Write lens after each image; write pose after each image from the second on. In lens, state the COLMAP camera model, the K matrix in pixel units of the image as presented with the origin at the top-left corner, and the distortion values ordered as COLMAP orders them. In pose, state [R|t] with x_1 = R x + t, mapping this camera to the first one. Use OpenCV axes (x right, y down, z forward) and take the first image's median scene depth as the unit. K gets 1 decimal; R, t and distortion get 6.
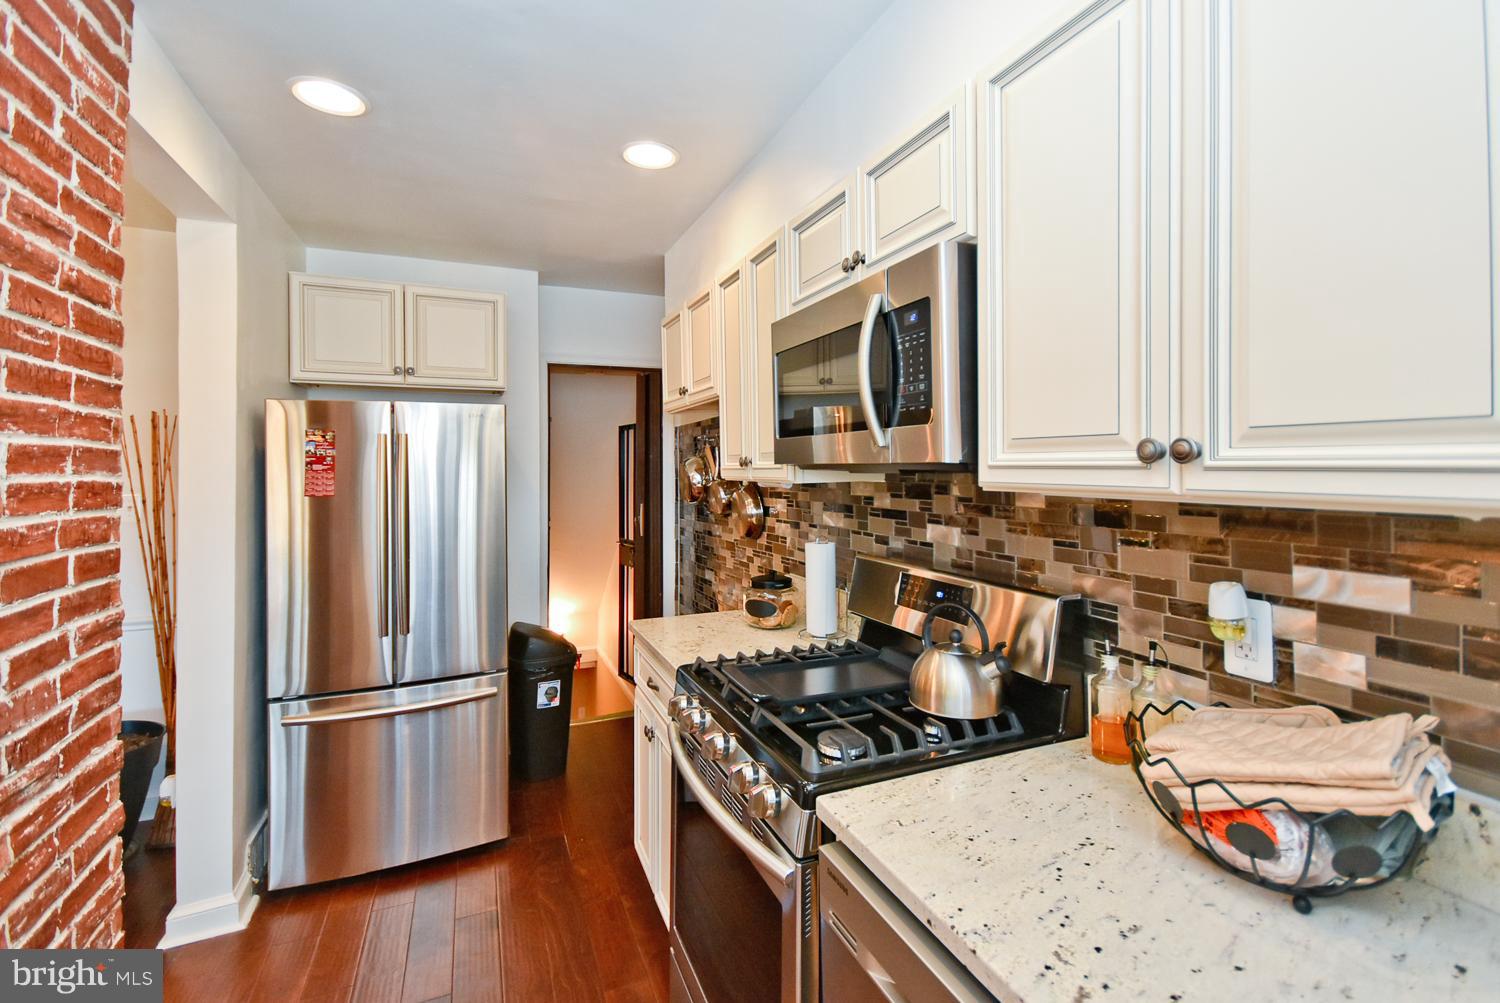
lens RADIAL K [[684.4, 0, 752.6], [0, 684.4, 464.8], [0, 0, 1]] dist [0.009686, 0.000207]
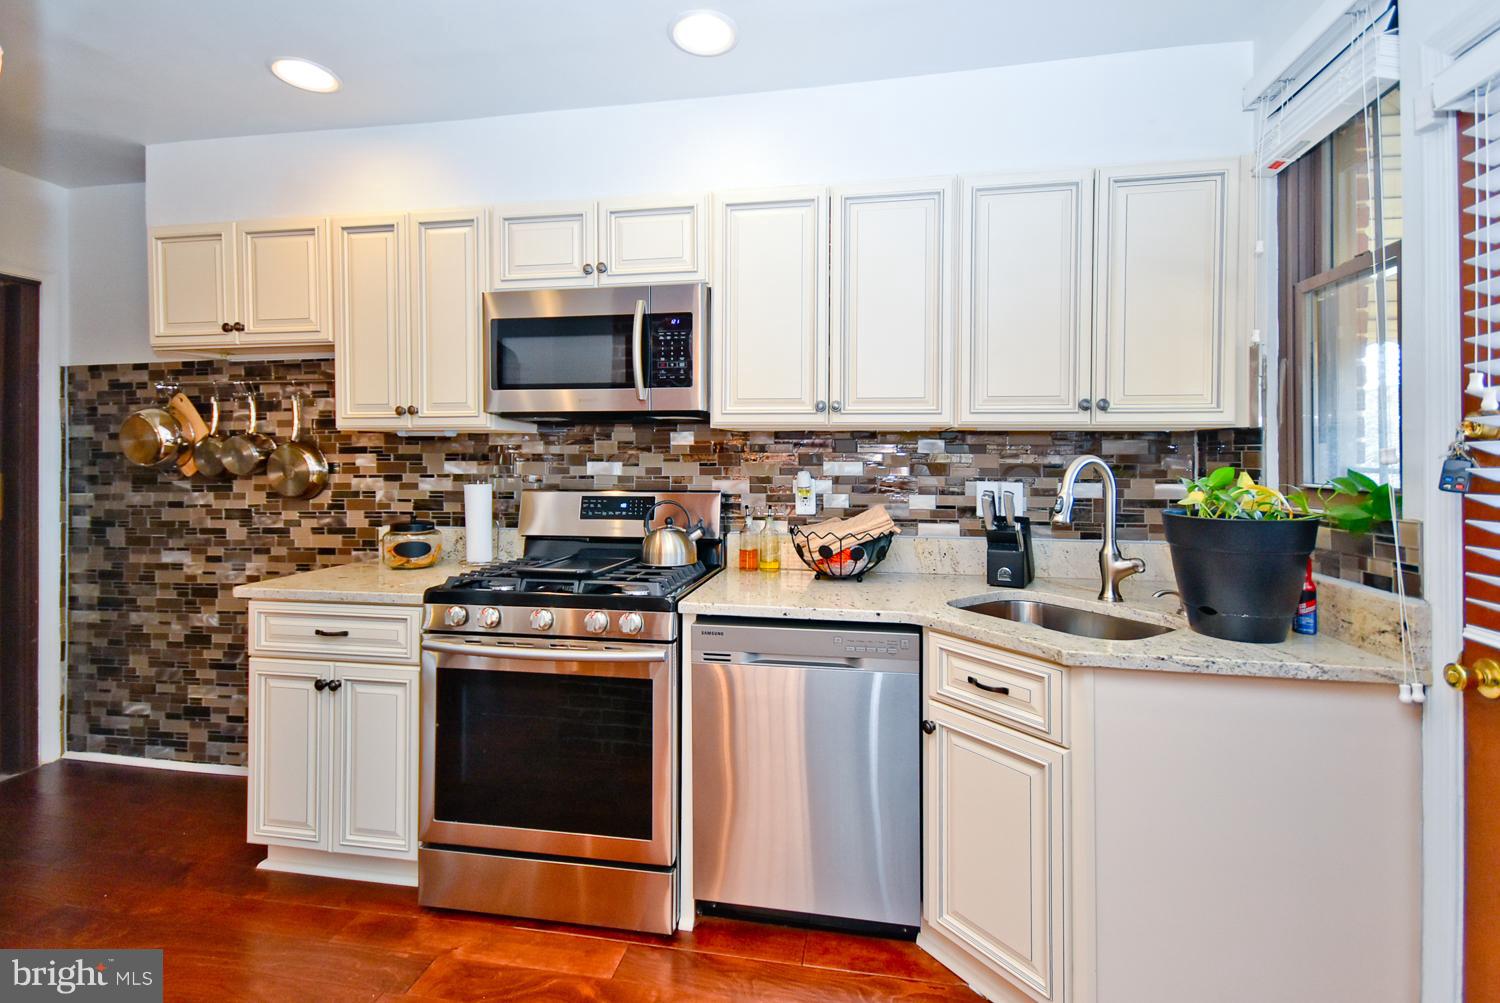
lens RADIAL K [[684.4, 0, 752.6], [0, 684.4, 464.8], [0, 0, 1]] dist [0.009686, 0.000207]
pose [[0.531574, 0.001538, 0.847011, -1.085582], [-0.008365, 0.999959, 0.003434, 0.123629], [-0.846971, -0.008910, 0.531565, -0.029860]]
